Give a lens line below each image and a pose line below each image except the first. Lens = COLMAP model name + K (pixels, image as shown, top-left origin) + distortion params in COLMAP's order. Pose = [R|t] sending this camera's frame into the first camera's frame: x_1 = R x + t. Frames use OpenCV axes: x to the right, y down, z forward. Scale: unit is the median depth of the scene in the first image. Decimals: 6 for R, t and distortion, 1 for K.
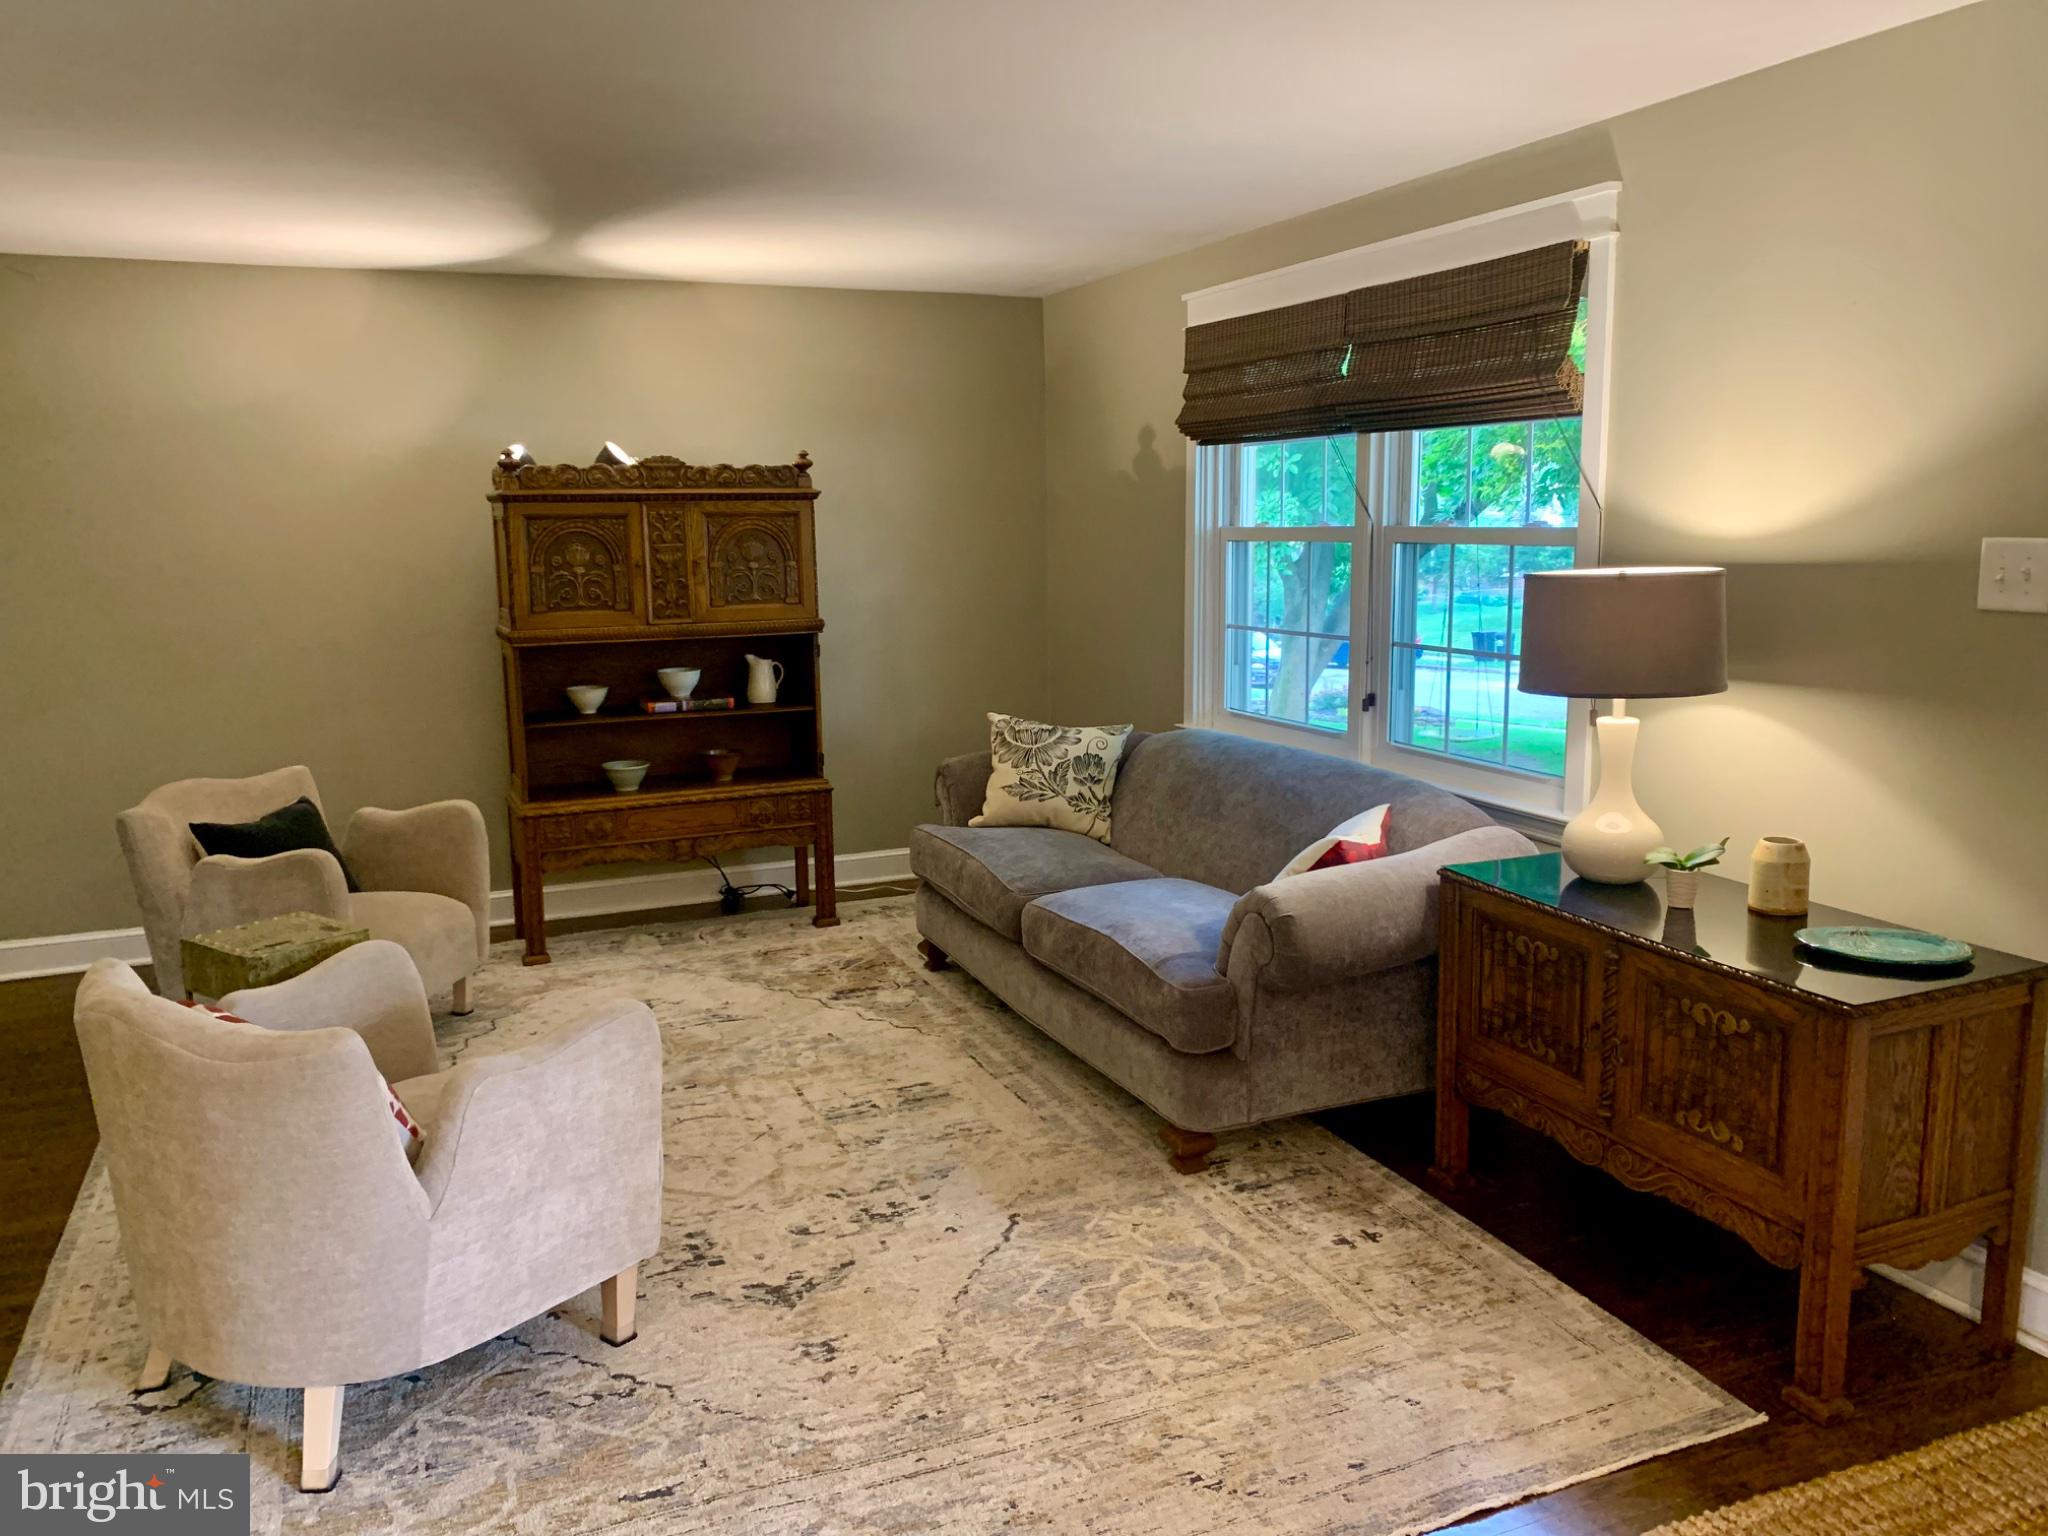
lens RADIAL K [[1559.9, 0, 1009.9], [0, 1559.9, 753.8], [0, 0, 1]] dist [0.032122, -0.057114]
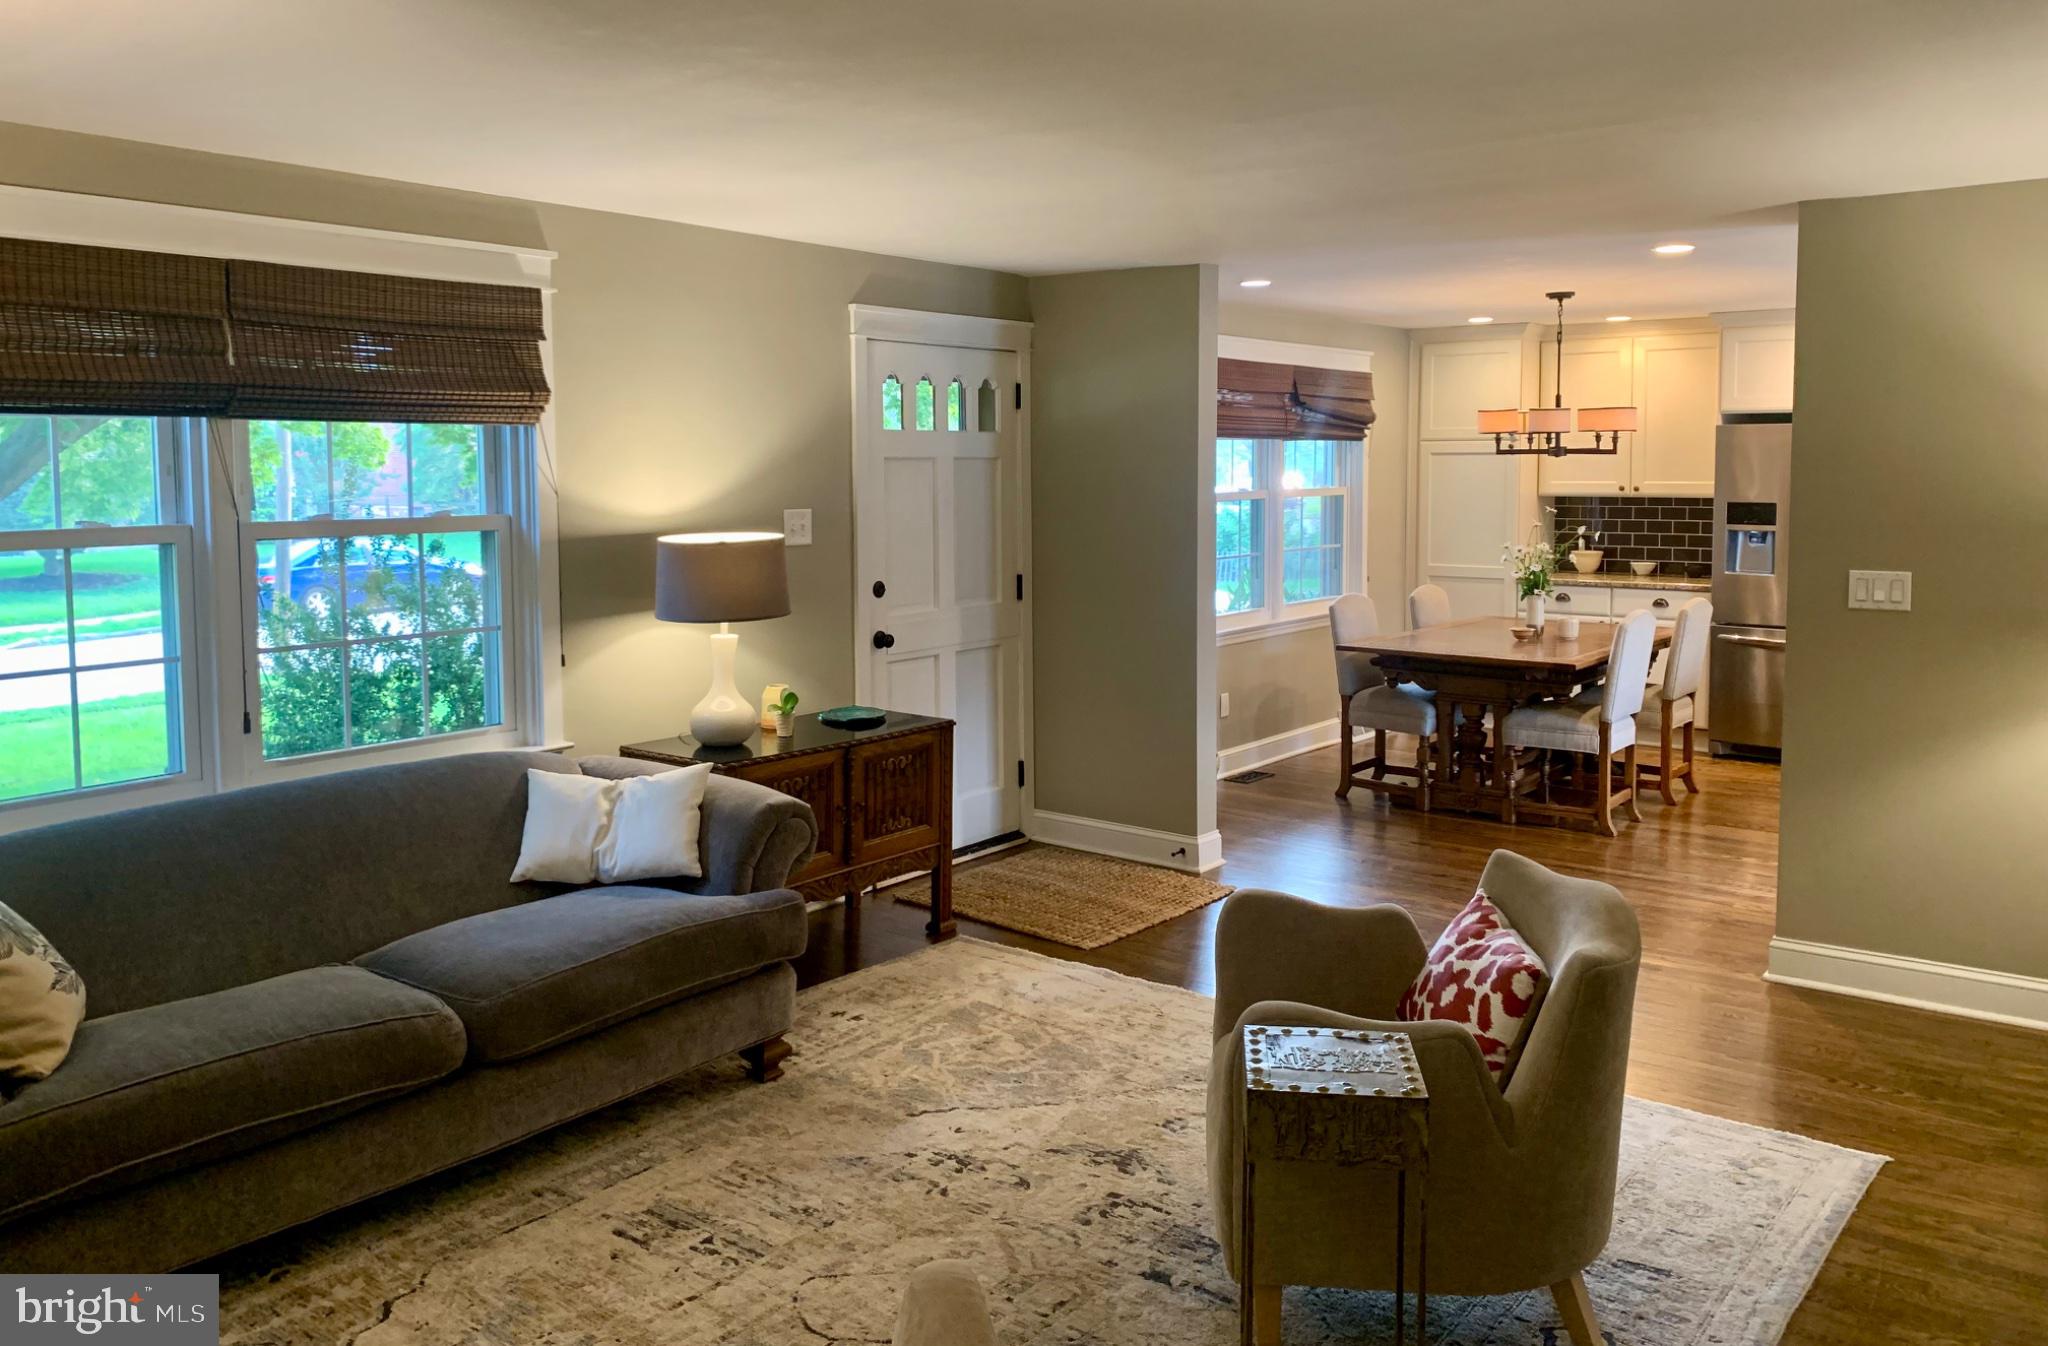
lens RADIAL K [[1565.0, 0, 1025.5], [0, 1565.0, 569.4], [0, 0, 1]] dist [0.060778, -0.070103]
pose [[-0.486304, -0.041797, 0.872789, -0.801913], [0.149835, 0.980072, 0.130420, -0.179154], [-0.860847, 0.194198, -0.470350, 1.098855]]
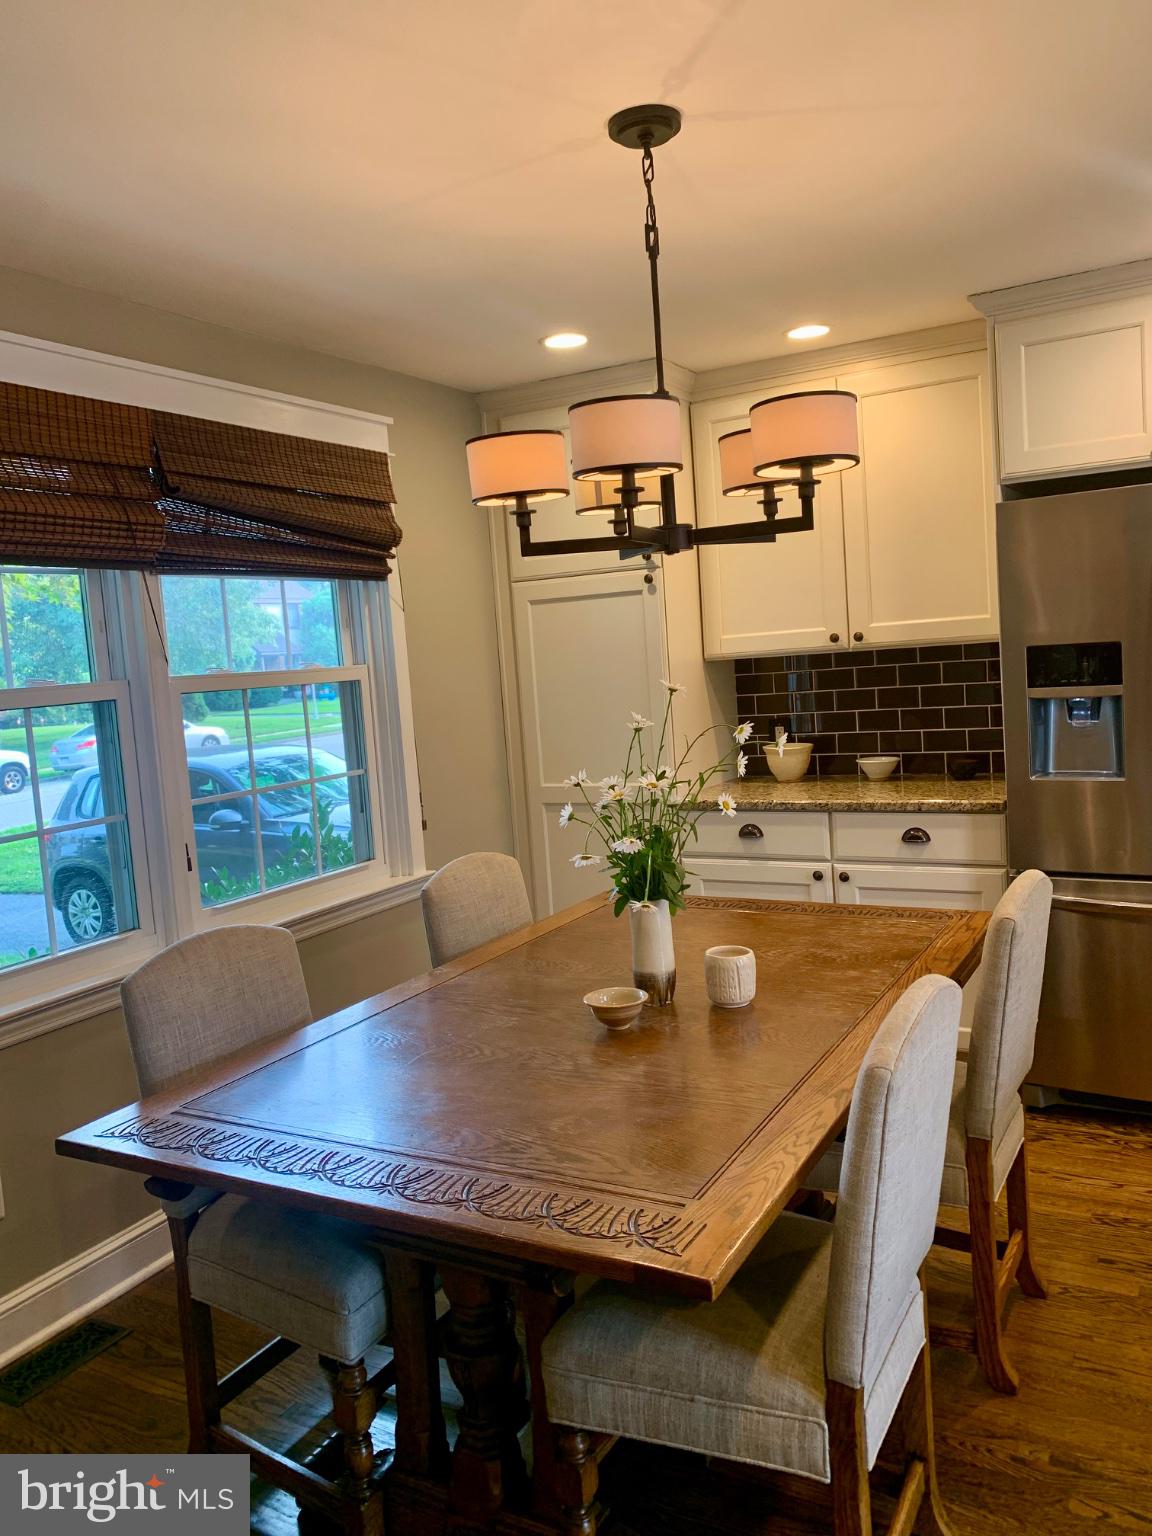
lens RADIAL K [[1169.9, 0, 578.0], [0, 1169.9, 759.1], [0, 0, 1]] dist [0.032122, -0.057114]
pose [[-0.605989, -0.012843, 0.795369, 0.045280], [0.203810, 0.963988, 0.170849, 0.003472], [-0.768920, 0.265637, -0.581549, 0.114054]]
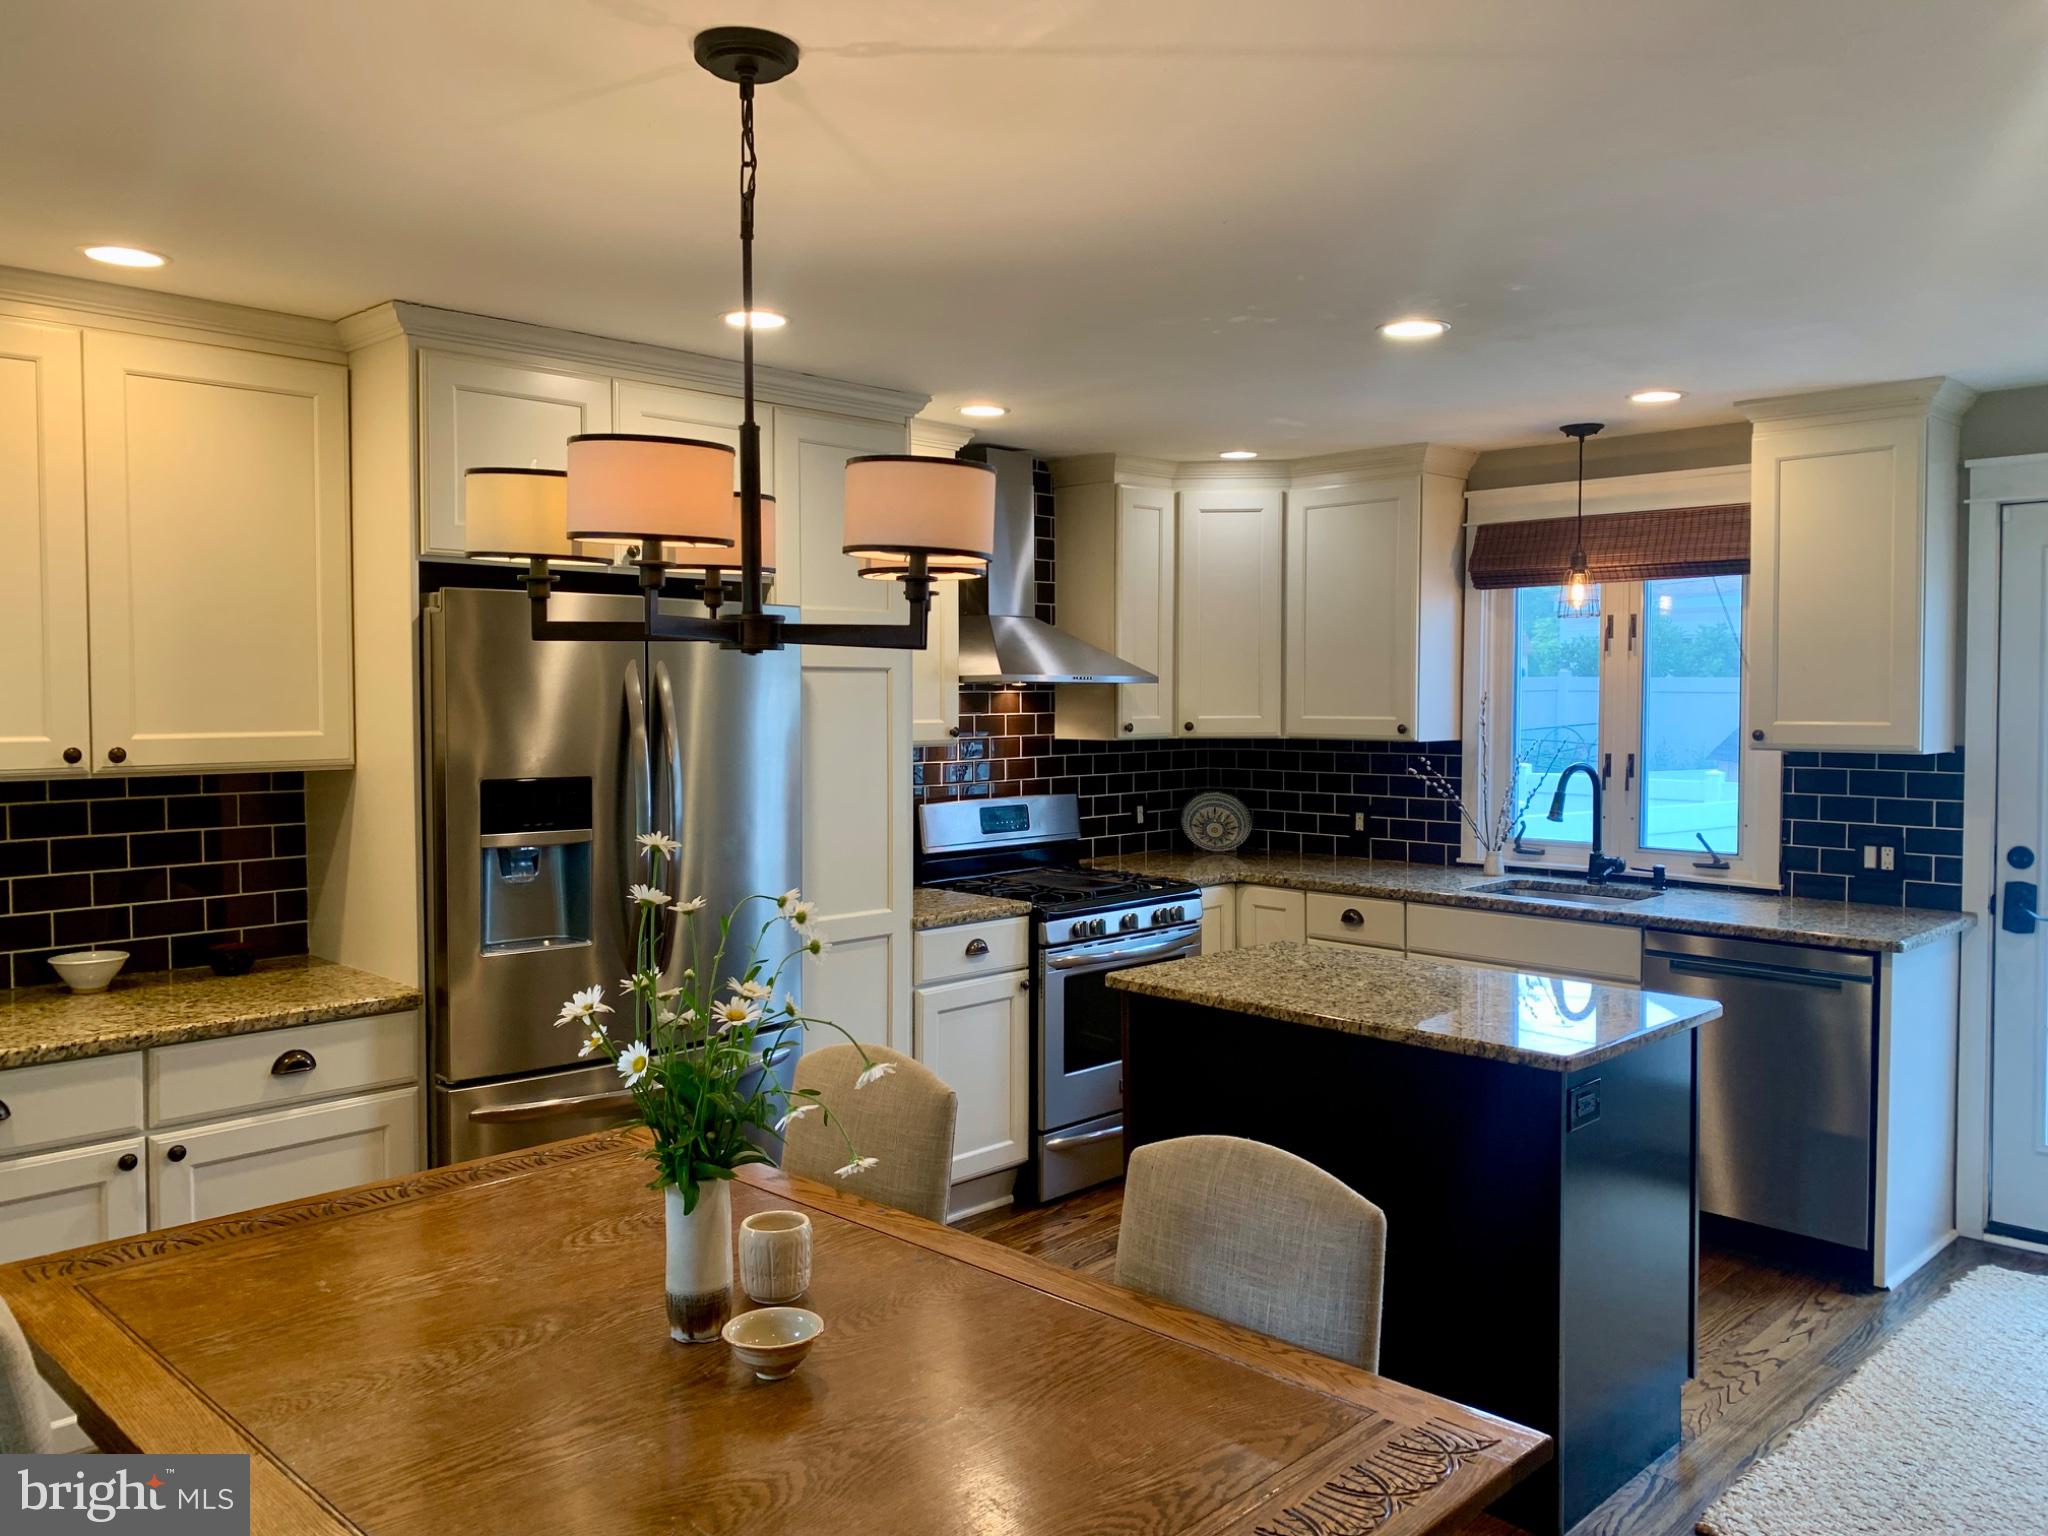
lens RADIAL K [[1559.9, 0, 1036.2], [0, 1559.9, 743.5], [0, 0, 1]] dist [0.032122, -0.057114]
pose [[-0.923531, 0.028308, -0.382478, 0.521214], [-0.046723, 0.981540, 0.185463, -0.051237], [0.380667, 0.189151, -0.905160, 0.226248]]
